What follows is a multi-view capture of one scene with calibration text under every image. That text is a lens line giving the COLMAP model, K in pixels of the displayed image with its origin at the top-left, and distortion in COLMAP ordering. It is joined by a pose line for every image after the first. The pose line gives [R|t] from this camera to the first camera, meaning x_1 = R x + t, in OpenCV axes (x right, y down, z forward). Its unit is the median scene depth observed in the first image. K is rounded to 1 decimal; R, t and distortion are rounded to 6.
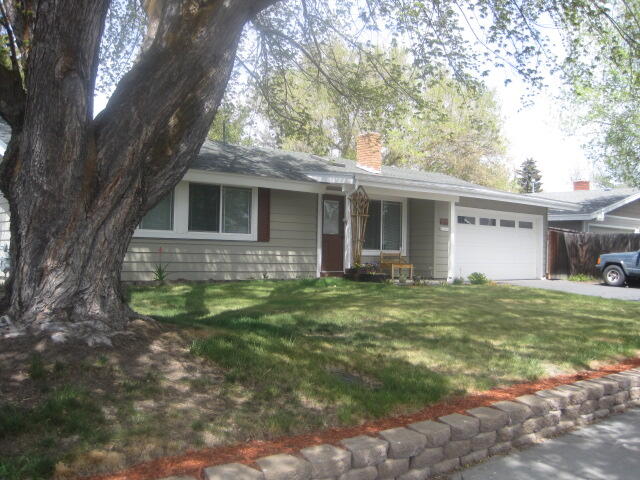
lens RADIAL K [[688.4, 0, 320.0], [0, 688.4, 240.0], [0, 0, 1]] dist [-0.139629, 0.033483]
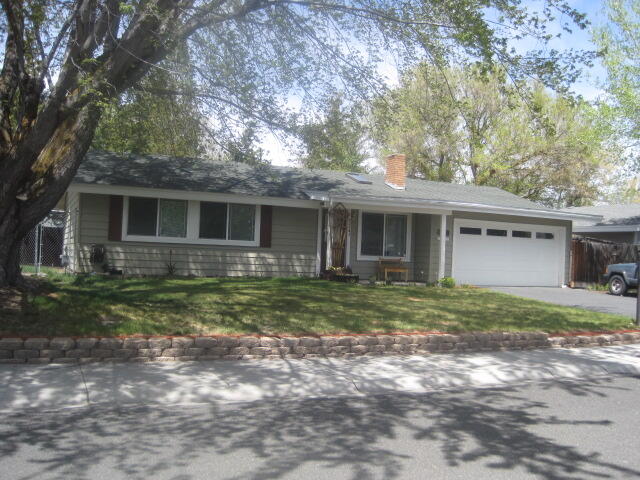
lens RADIAL K [[688.4, 0, 320.0], [0, 688.4, 240.0], [0, 0, 1]] dist [-0.139629, 0.033483]
pose [[0.956296, 0.013969, -0.292067, 0.330663], [-0.015996, 0.999862, -0.004552, -0.005975], [0.291963, 0.009025, 0.956387, -0.158141]]
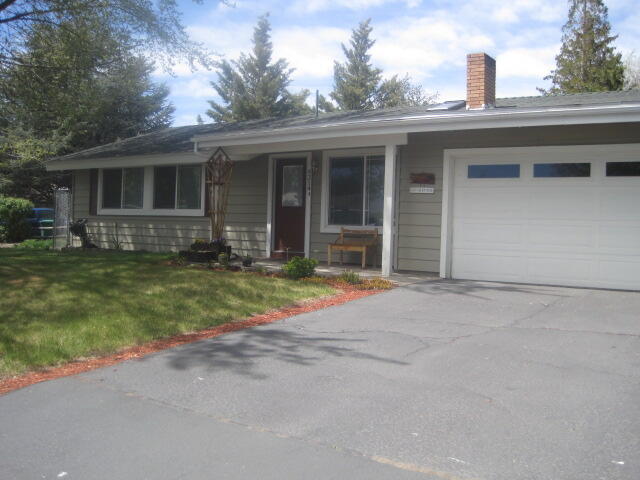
lens RADIAL K [[688.4, 0, 320.0], [0, 688.4, 240.0], [0, 0, 1]] dist [-0.139629, 0.033483]
pose [[0.235972, -0.000436, -0.971760, 0.778340], [-0.005880, 0.999981, -0.001876, 0.031111], [0.971742, 0.006157, 0.235965, 0.791637]]
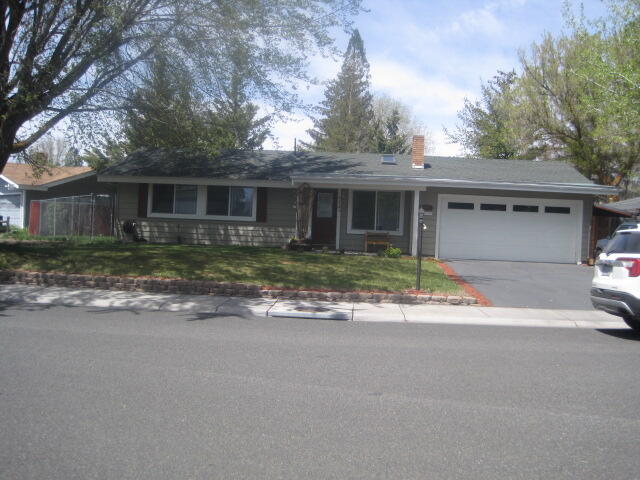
lens RADIAL K [[688.4, 0, 320.0], [0, 688.4, 240.0], [0, 0, 1]] dist [-0.139629, 0.033483]
pose [[0.700345, 0.022462, -0.713451, 0.945482], [-0.012484, 0.999737, 0.019220, 0.009799], [0.713695, -0.004554, 0.700442, 0.019964]]
